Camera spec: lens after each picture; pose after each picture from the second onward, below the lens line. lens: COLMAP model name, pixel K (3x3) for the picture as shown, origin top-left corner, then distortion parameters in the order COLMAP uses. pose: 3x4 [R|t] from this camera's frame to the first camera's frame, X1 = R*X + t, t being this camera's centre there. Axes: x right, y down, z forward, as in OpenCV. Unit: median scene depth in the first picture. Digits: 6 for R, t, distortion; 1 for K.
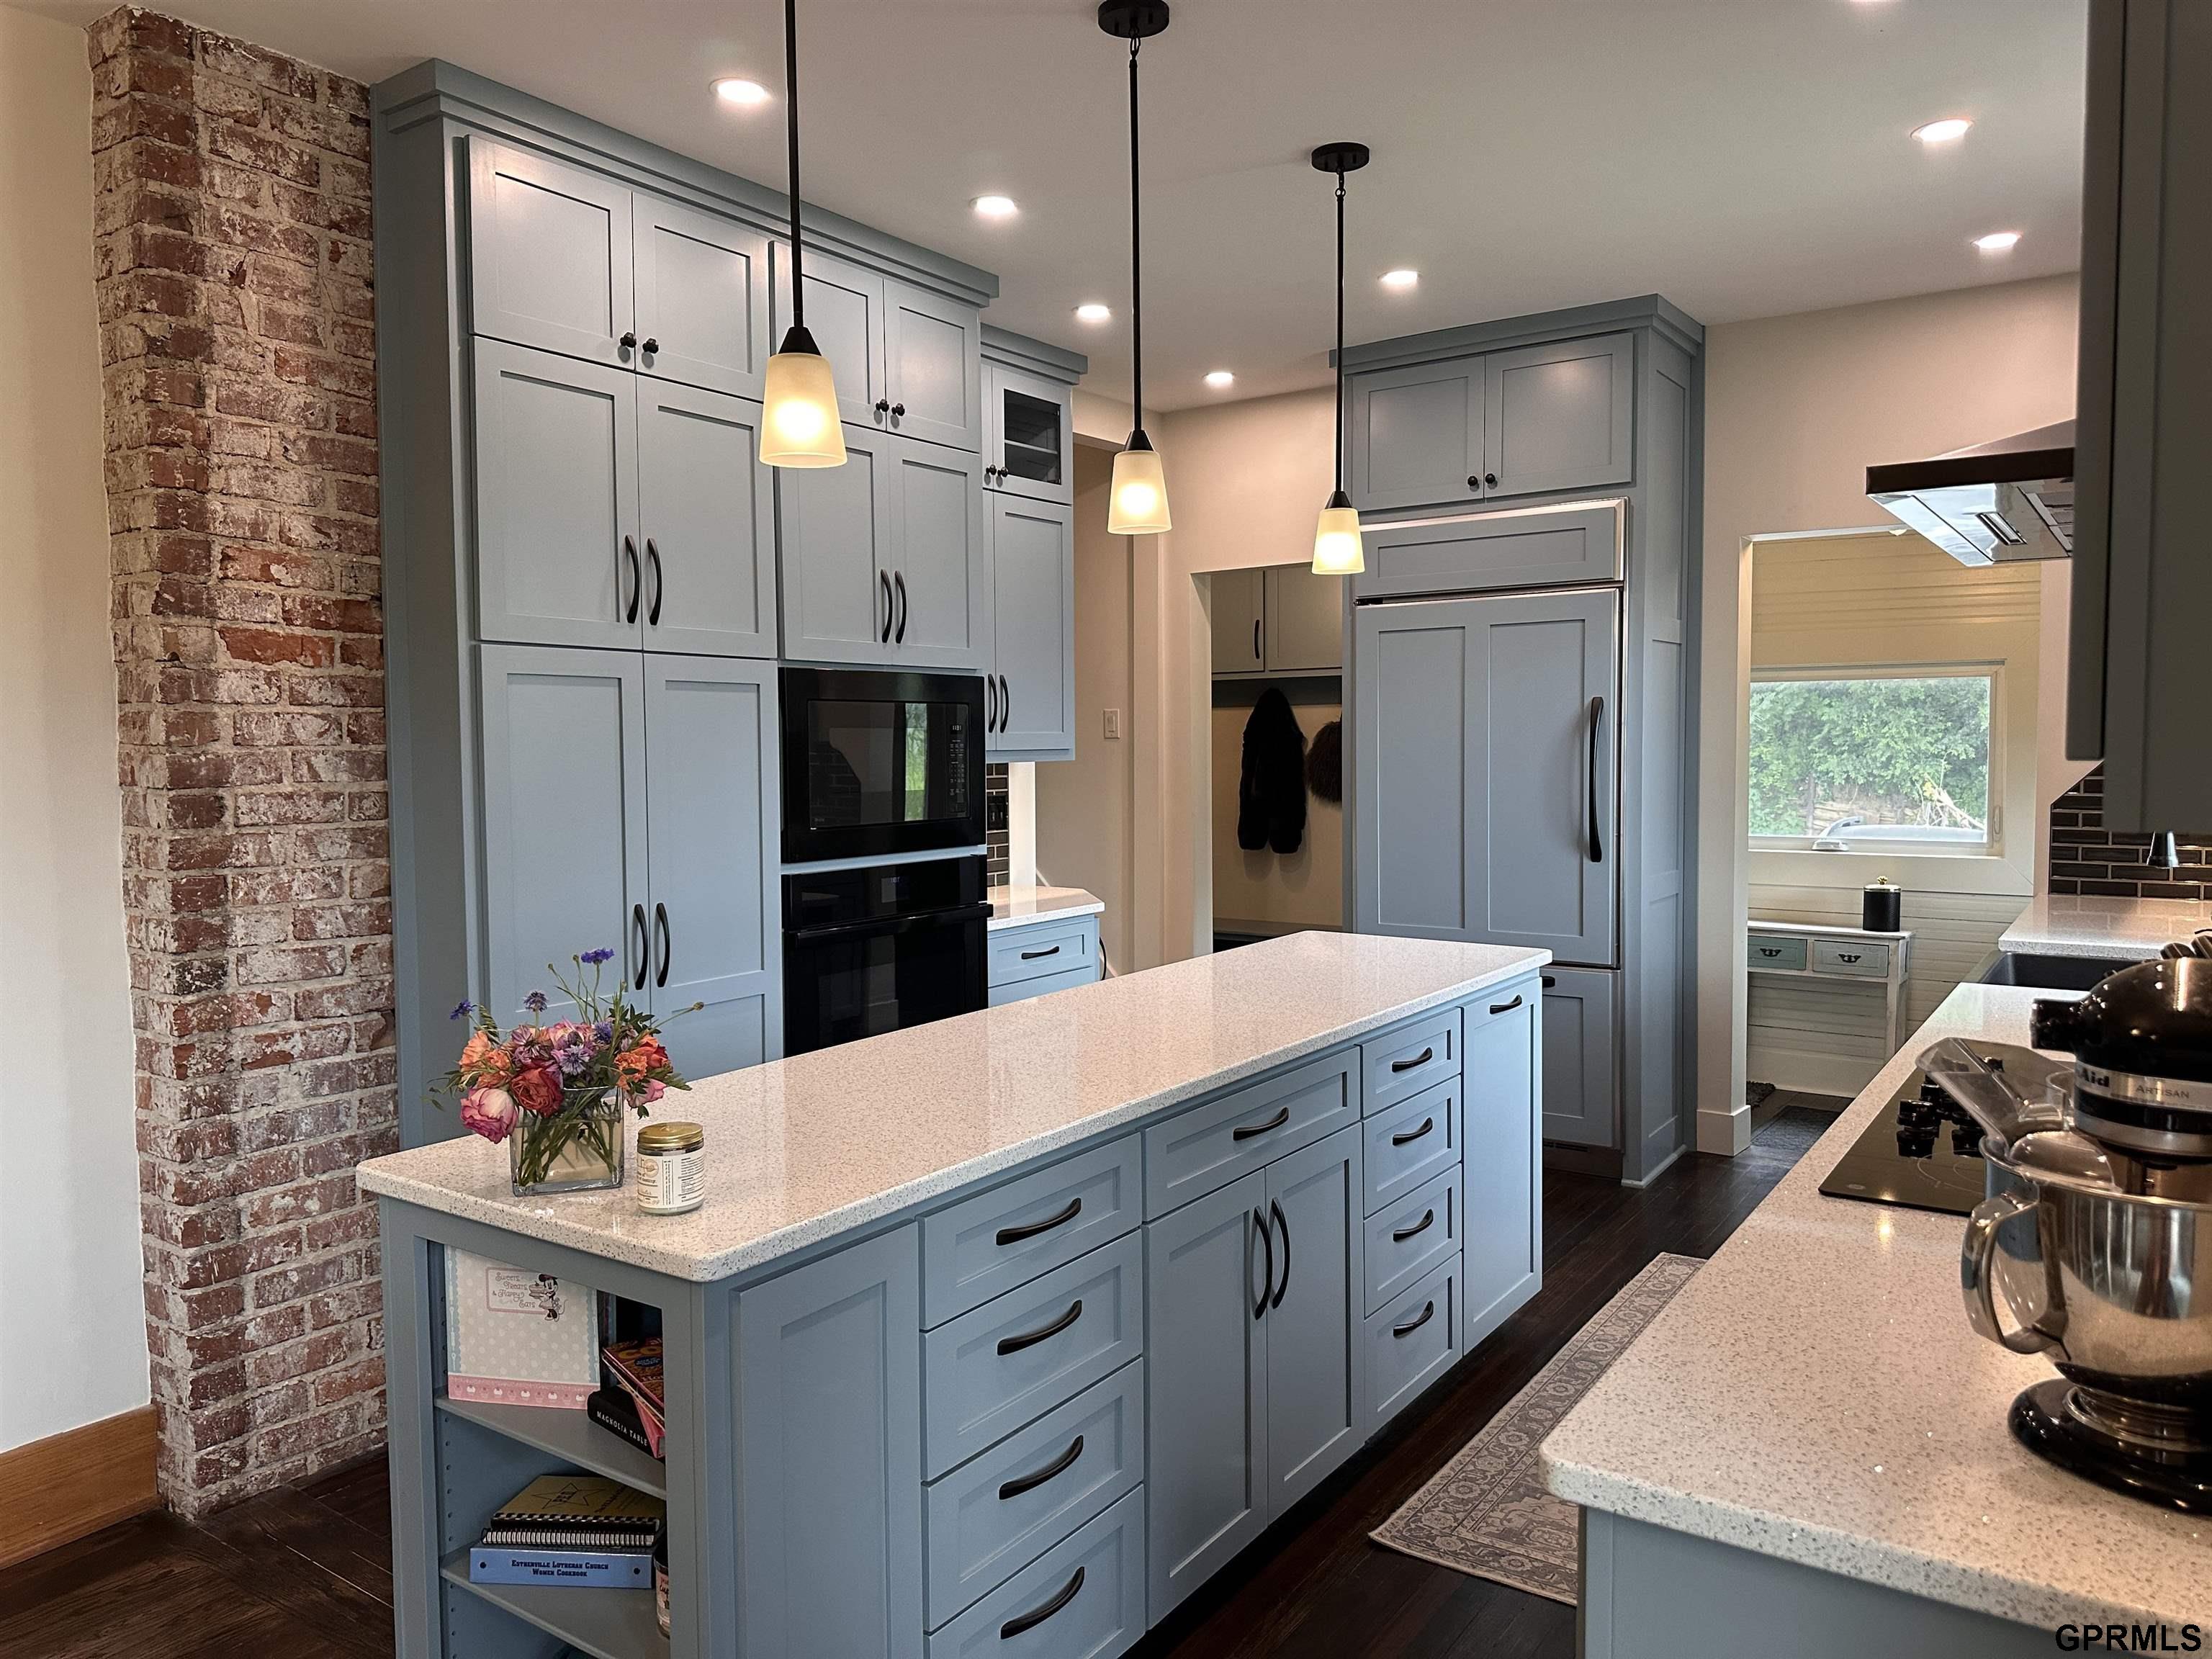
lens RADIAL K [[1546.8, 0, 1110.4], [0, 1546.8, 830.5], [0, 0, 1]] dist [0.067993, -0.080662]
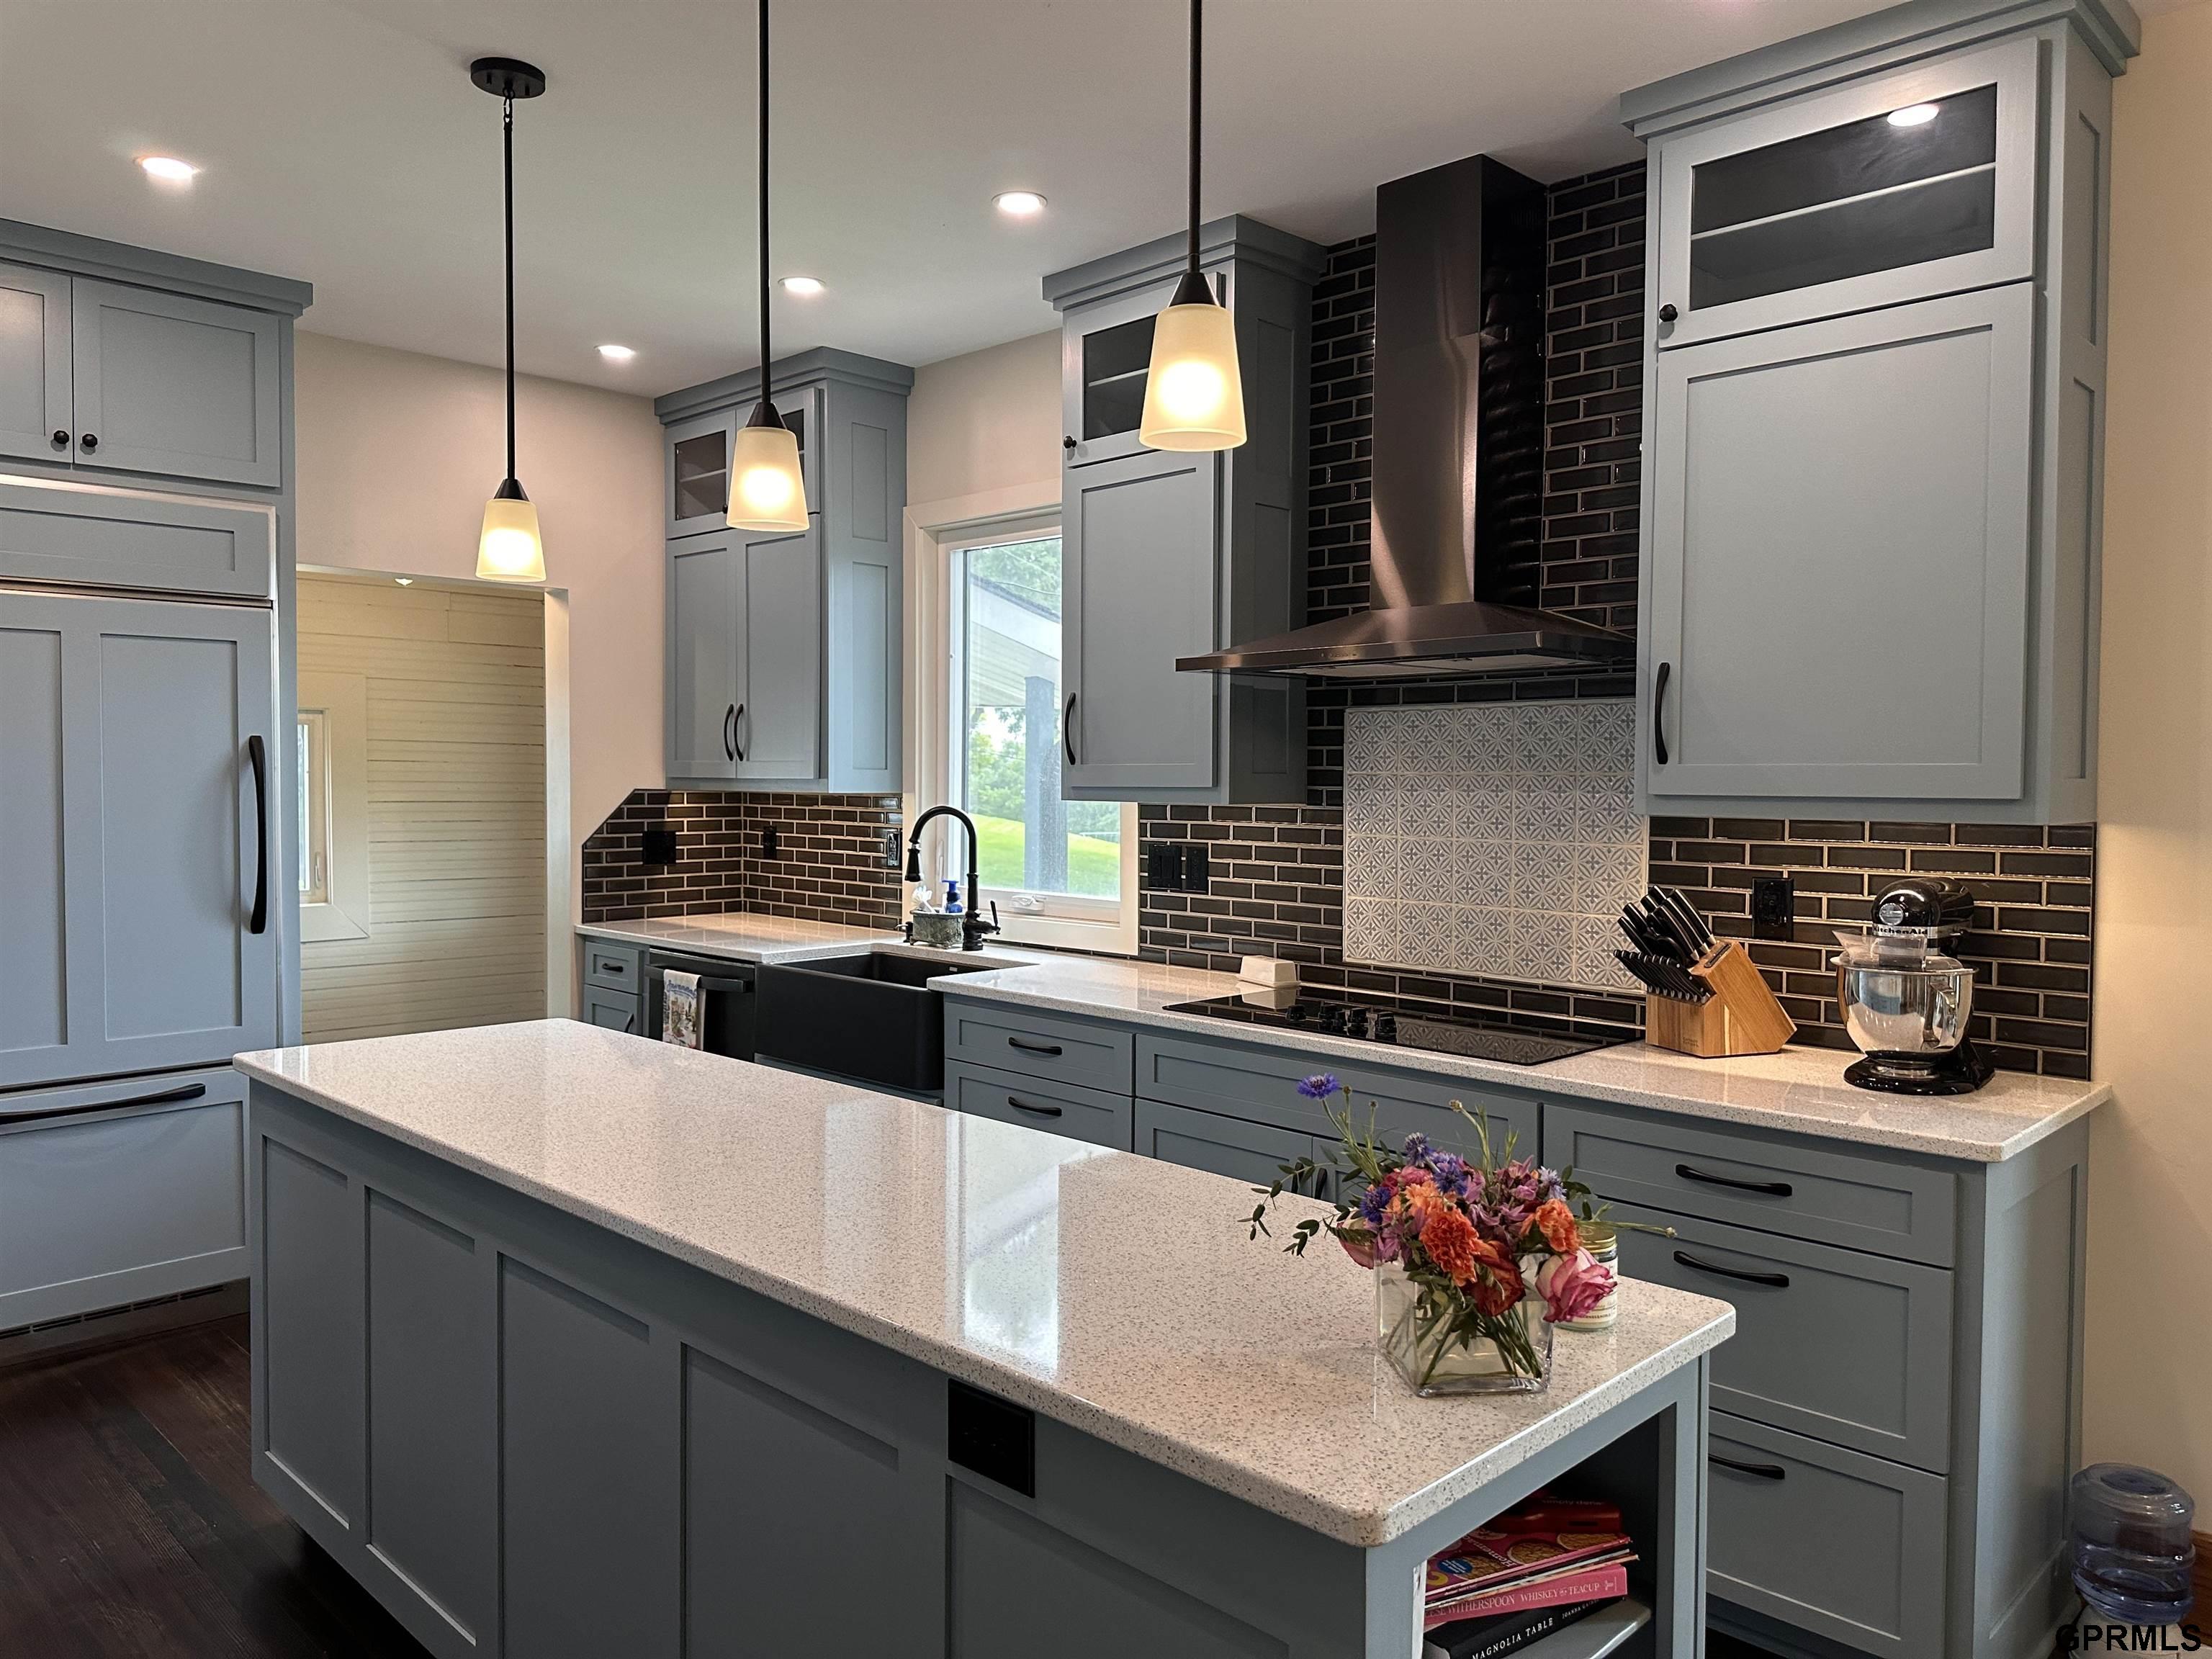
lens RADIAL K [[1545.5, 0, 1113.7], [0, 1545.5, 825.4], [0, 0, 1]] dist [0.127947, -0.198369]
pose [[0.163090, -0.020314, 0.986402, -0.489197], [0.053700, 0.998489, 0.011684, -0.024582], [-0.985149, 0.051064, 0.163935, 0.448732]]
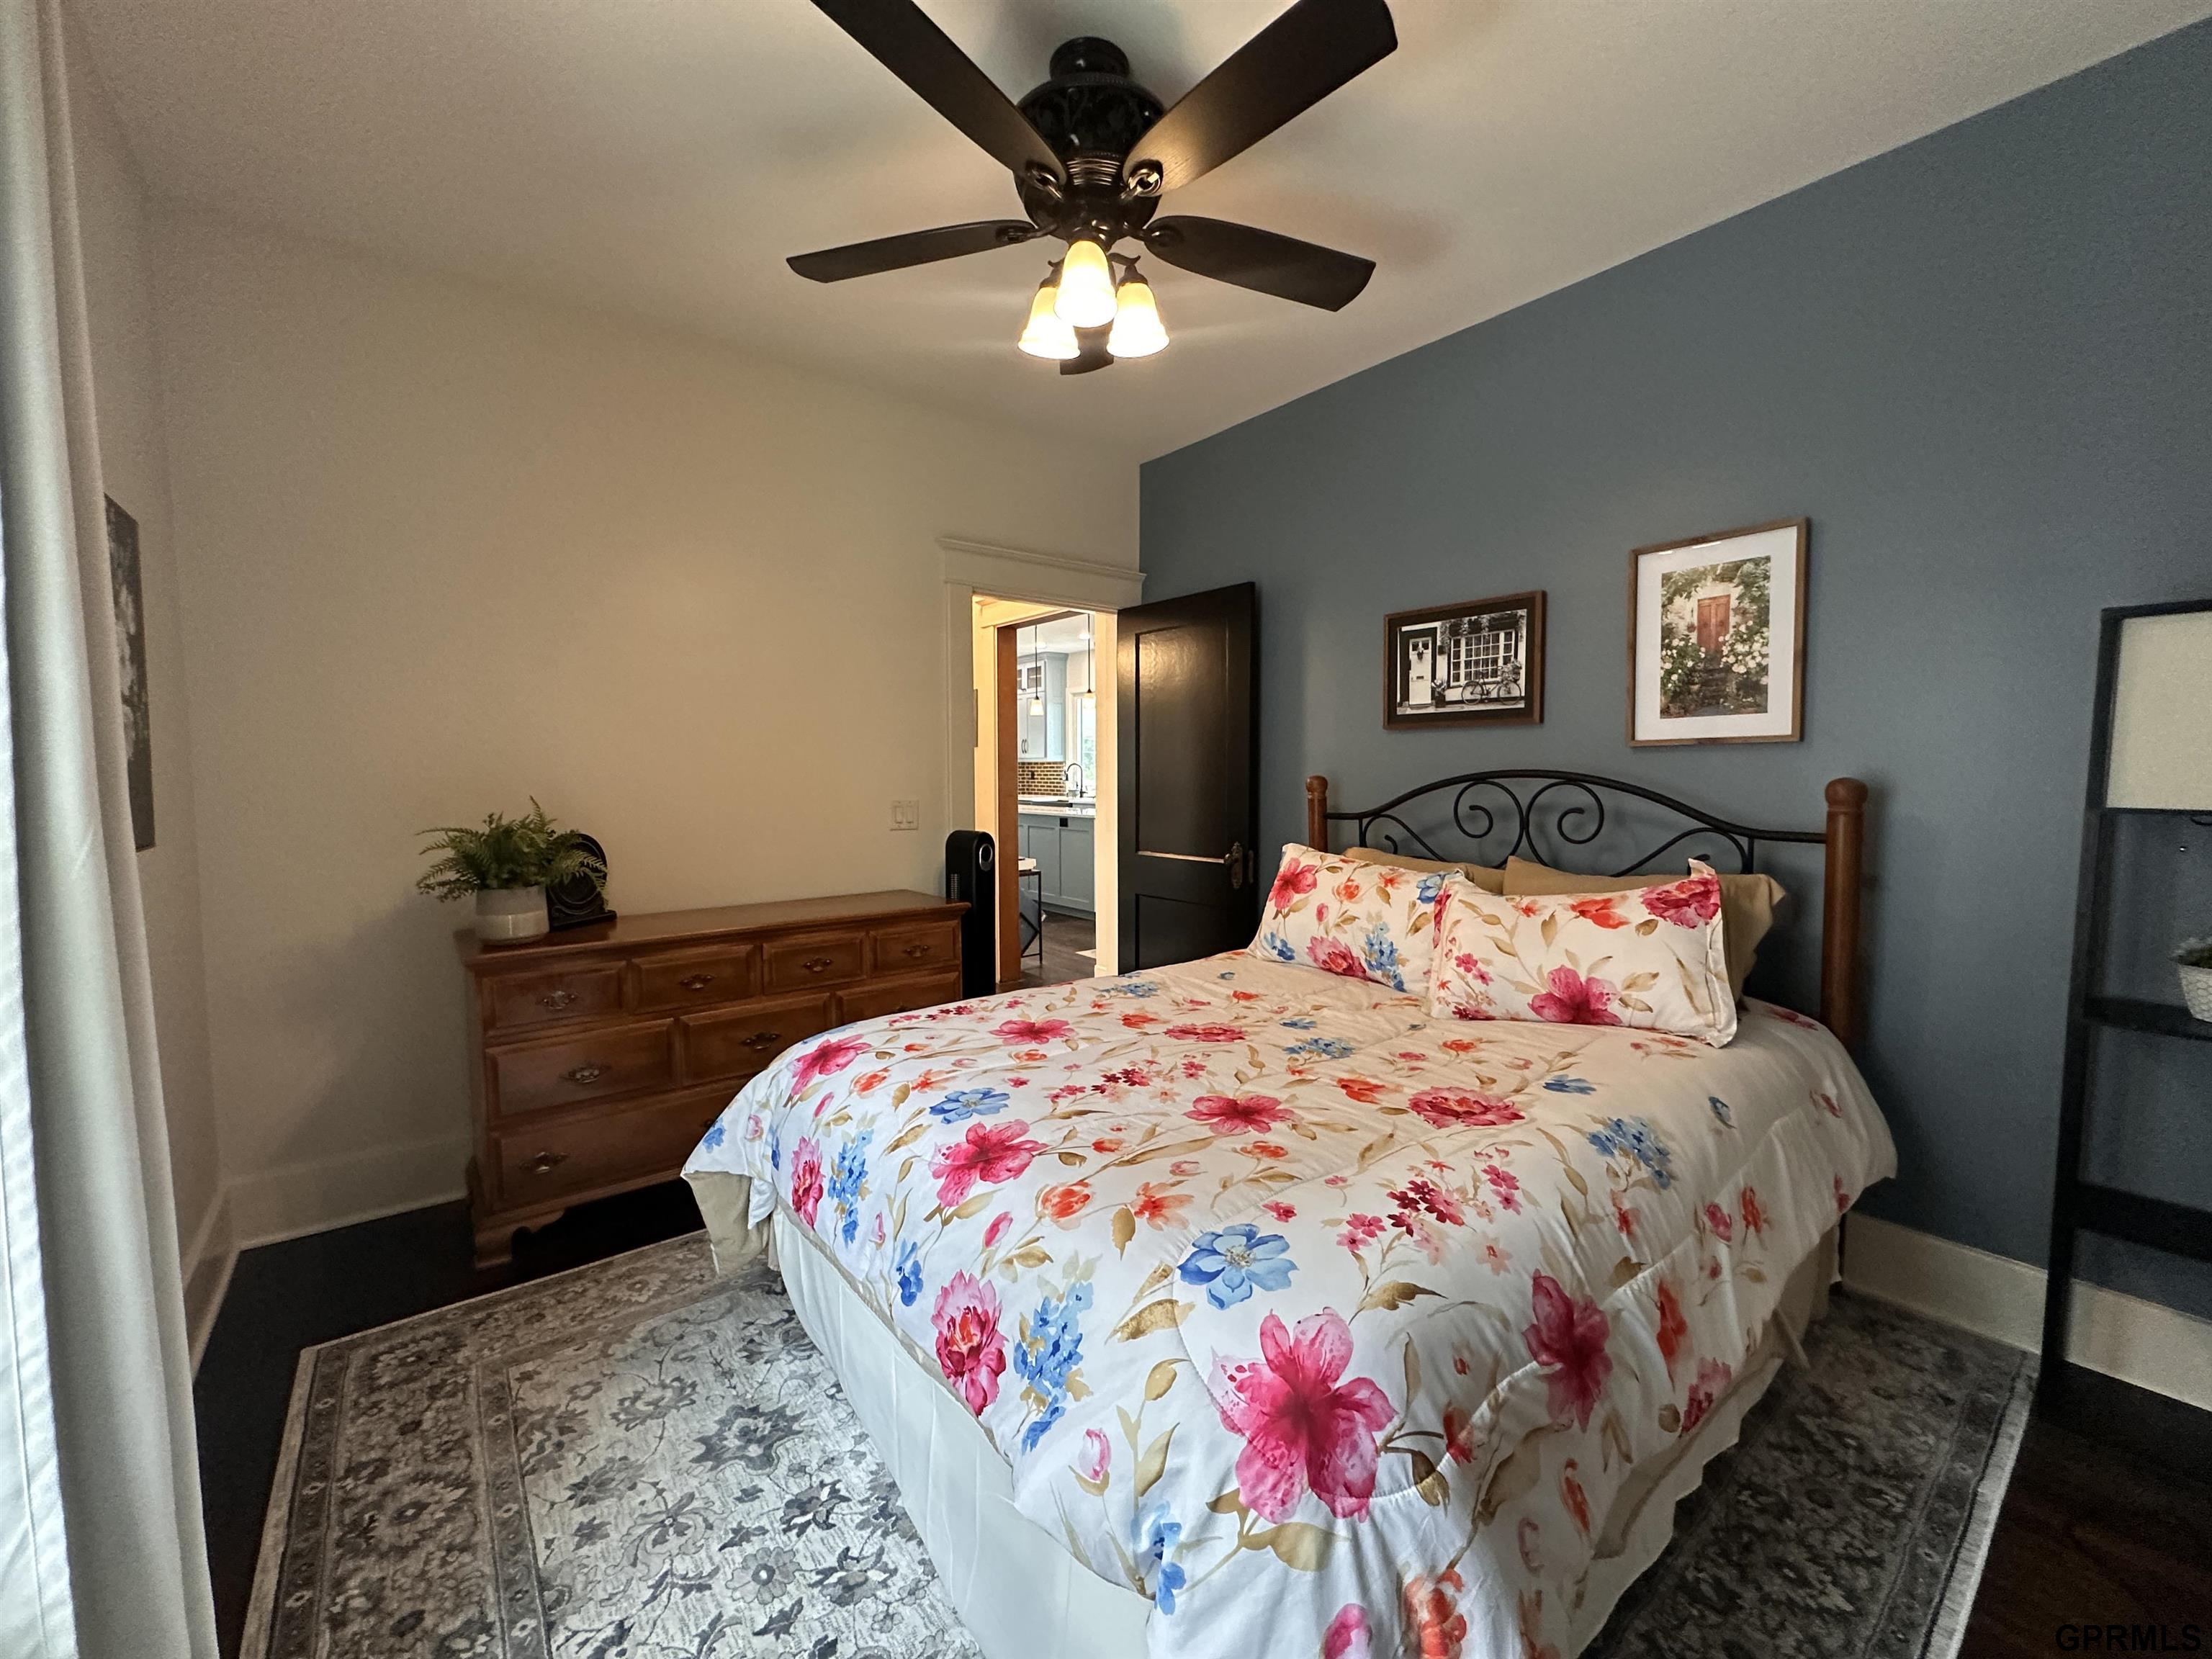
lens RADIAL K [[881.4, 0, 1106.0], [0, 881.4, 829.5], [0, 0, 1]] dist [-0.002684, -0.000415]
pose [[0.279249, -0.054768, 0.958656, -1.824596], [0.060468, 0.997394, 0.039367, 0.061205], [-0.958313, 0.046974, 0.281833, -0.037358]]
